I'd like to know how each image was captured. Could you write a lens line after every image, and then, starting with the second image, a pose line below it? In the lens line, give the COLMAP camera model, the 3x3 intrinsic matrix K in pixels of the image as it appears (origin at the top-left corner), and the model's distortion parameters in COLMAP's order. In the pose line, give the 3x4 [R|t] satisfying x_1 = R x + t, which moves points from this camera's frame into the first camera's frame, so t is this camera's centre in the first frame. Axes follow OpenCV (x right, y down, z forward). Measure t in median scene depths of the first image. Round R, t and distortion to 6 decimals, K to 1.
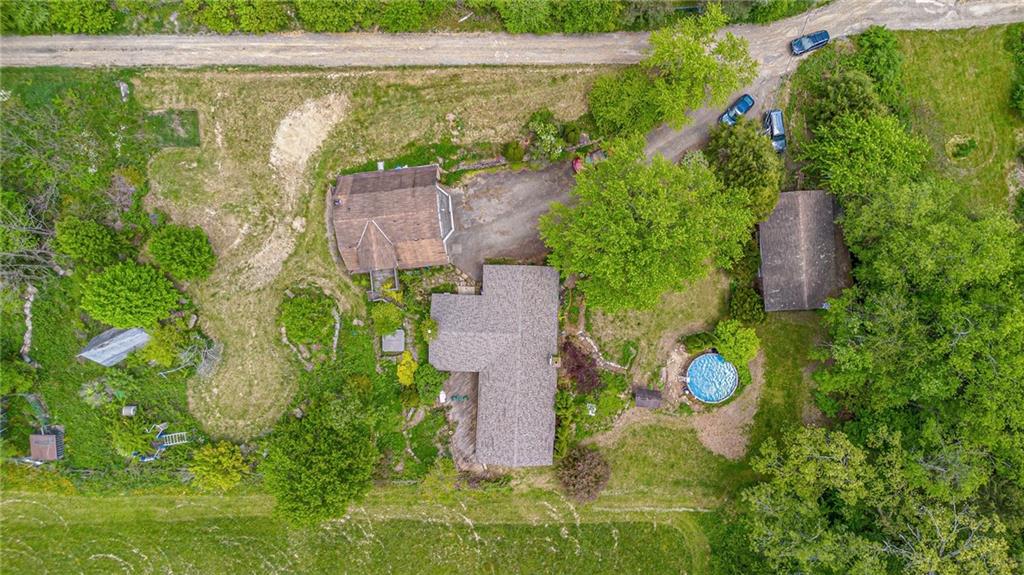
lens RADIAL K [[714.1, 0, 512.0], [0, 714.1, 287.5], [0, 0, 1]] dist [0.068936, -0.067672]
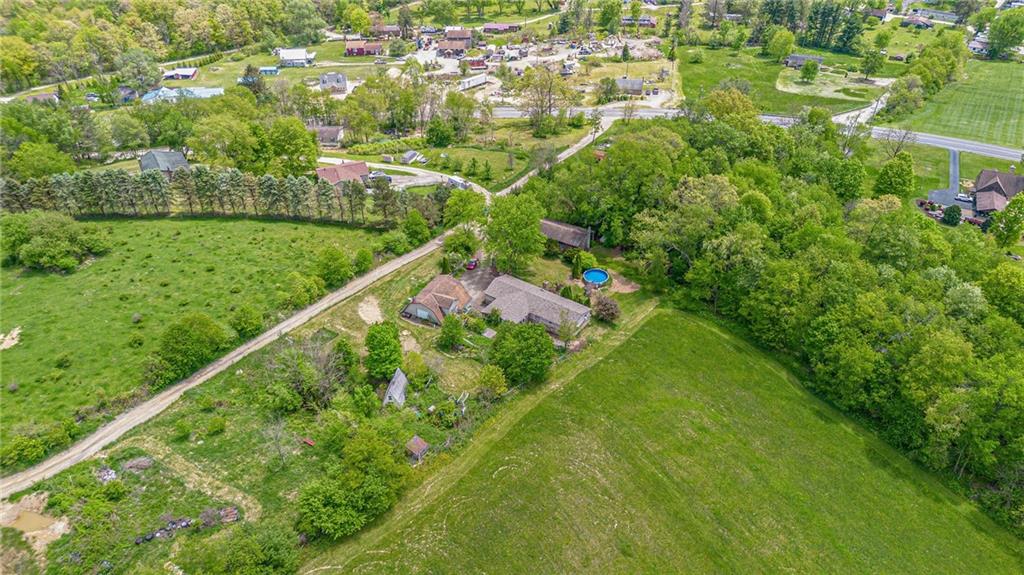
lens RADIAL K [[714.1, 0, 512.0], [0, 714.1, 287.5], [0, 0, 1]] dist [0.068936, -0.067672]
pose [[0.553875, -0.479938, 0.680354, -1.247187], [0.832509, 0.331267, -0.444061, 0.844878], [-0.012258, 0.812355, 0.583034, -0.127739]]
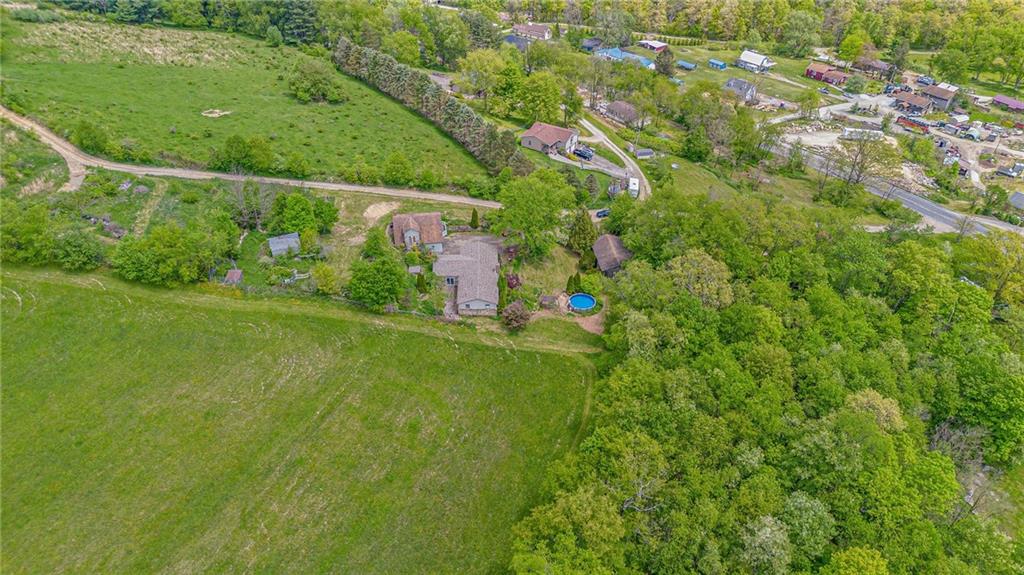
lens RADIAL K [[714.1, 0, 512.0], [0, 714.1, 287.5], [0, 0, 1]] dist [0.068936, -0.067672]
pose [[0.997310, -0.000229, 0.073297, -0.041806], [0.059044, 0.595047, -0.801519, 1.632389], [-0.043432, 0.803691, 0.593460, -0.128671]]
